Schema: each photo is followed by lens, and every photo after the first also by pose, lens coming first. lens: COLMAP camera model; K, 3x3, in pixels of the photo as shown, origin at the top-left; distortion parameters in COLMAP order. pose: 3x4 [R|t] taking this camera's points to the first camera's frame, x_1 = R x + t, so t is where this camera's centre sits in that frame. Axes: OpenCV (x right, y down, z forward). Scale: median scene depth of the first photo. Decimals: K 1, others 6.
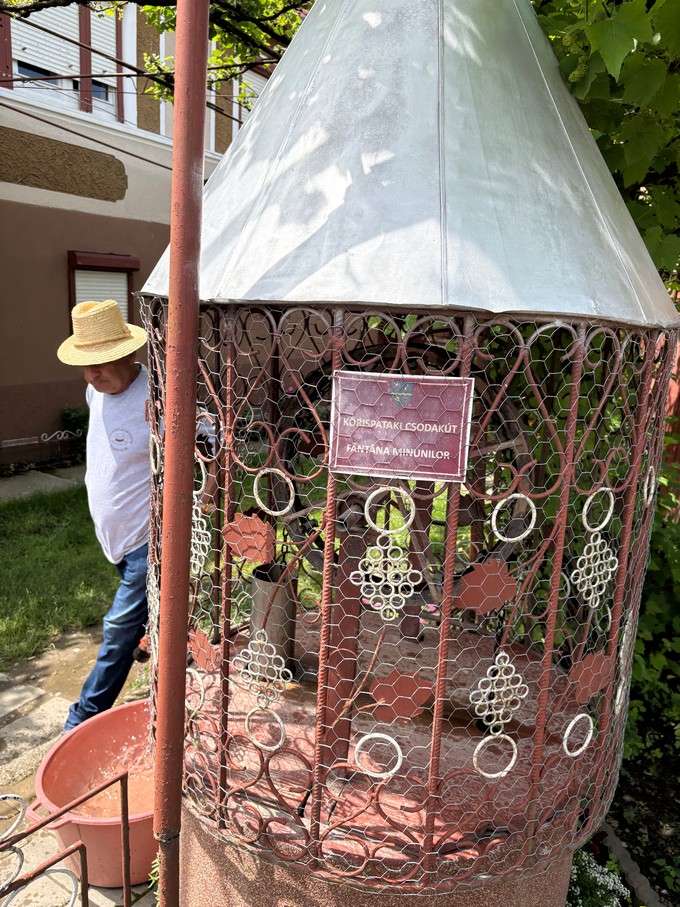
lens RADIAL K [[689.0, 0, 338.3], [0, 689.0, 446.0], [0, 0, 1]] dist [0.050044, -0.063299]
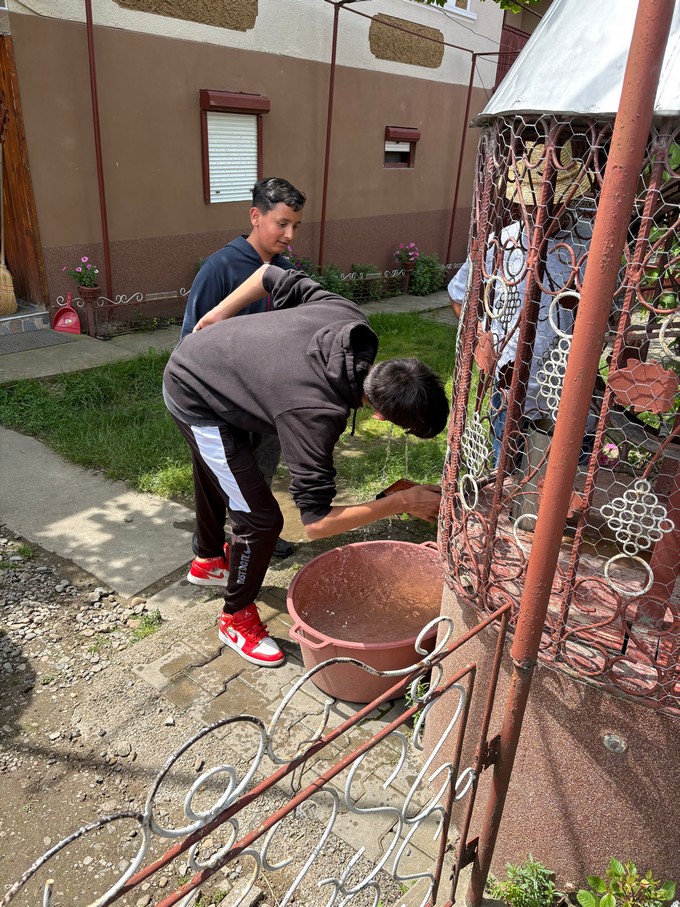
lens RADIAL K [[688.5, 0, 338.5], [0, 688.5, 452.1], [0, 0, 1]] dist [0.050164, -0.058314]
pose [[0.992611, 0.044182, -0.113014, -0.412925], [-0.020452, 0.978947, 0.203085, 0.036406], [0.119608, -0.199273, 0.972617, 0.005083]]
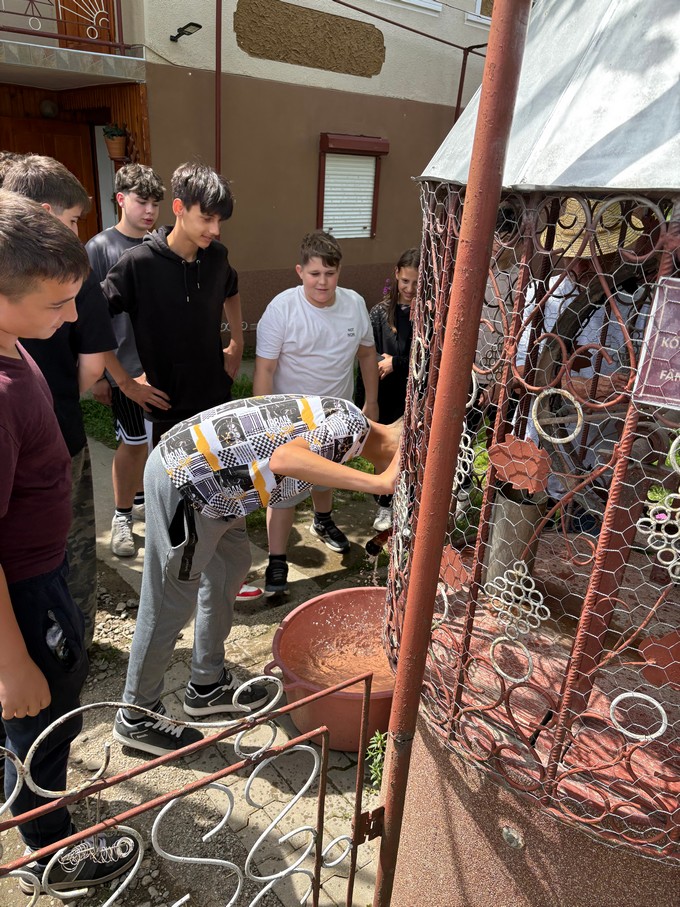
lens RADIAL K [[689.4, 0, 343.3], [0, 689.4, 456.4], [0, 0, 1]] dist [0.044368, -0.051177]
pose [[0.948931, 0.127109, -0.288746, -0.083772], [-0.078702, 0.981684, 0.173502, -0.013608], [0.305511, -0.141917, 0.941554, 0.070961]]
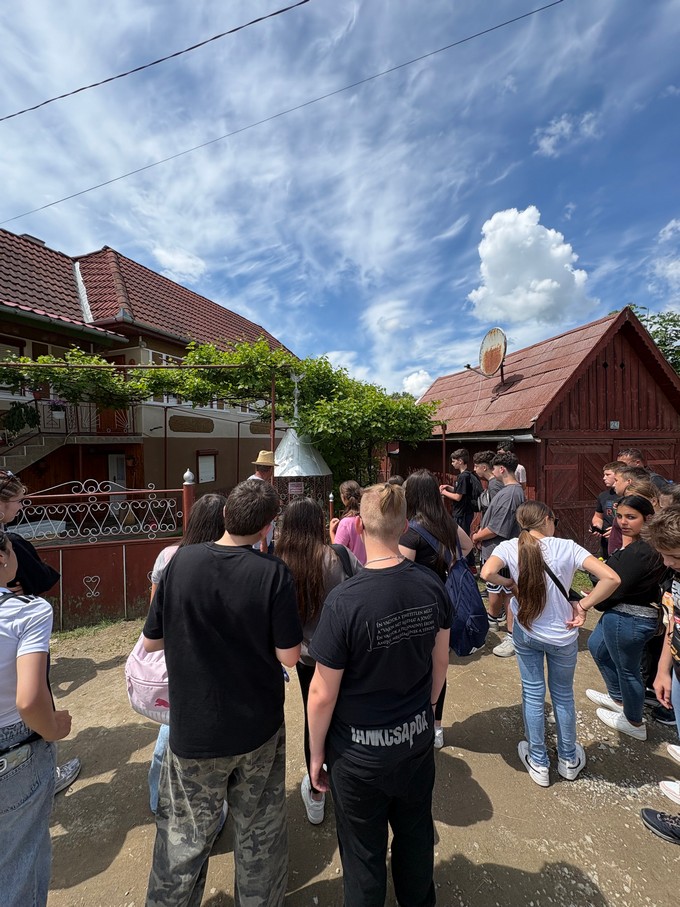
lens RADIAL K [[356.1, 0, 340.0], [0, 356.1, 453.5], [0, 0, 1]] dist [-0.000008, 0.000241]
pose [[0.986582, -0.068727, 0.148095, -0.003474], [0.094332, 0.980307, -0.173492, 0.358335], [-0.133255, 0.185135, 0.973637, -3.442283]]
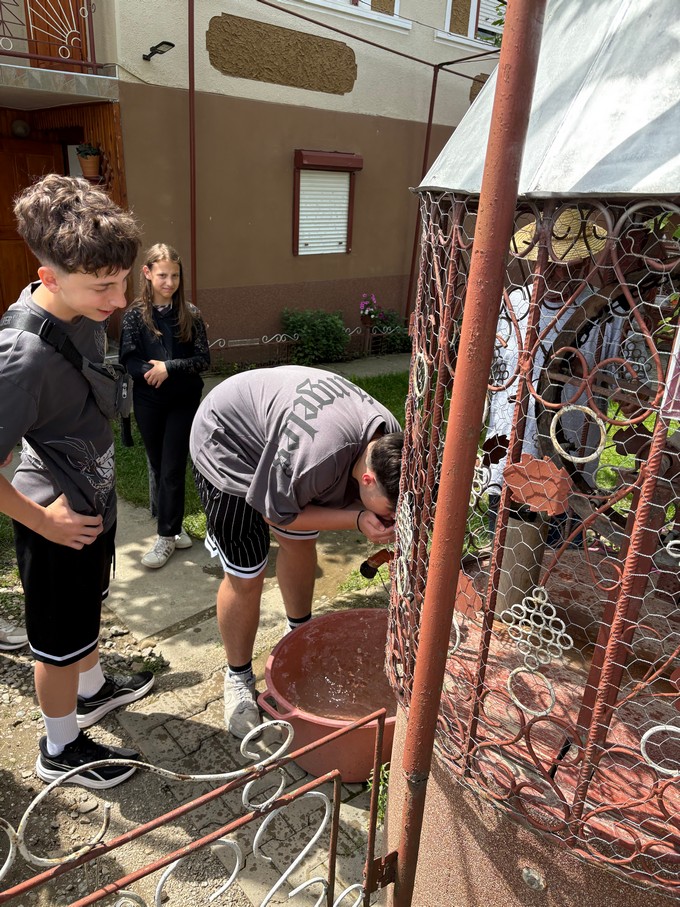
lens RADIAL K [[688.2, 0, 335.6], [0, 688.2, 453.1], [0, 0, 1]] dist [0.052596, -0.063919]
pose [[0.957814, 0.098947, -0.269819, -0.134707], [-0.060415, 0.987206, 0.147562, -0.014966], [0.280968, -0.125036, 0.951537, 0.110121]]
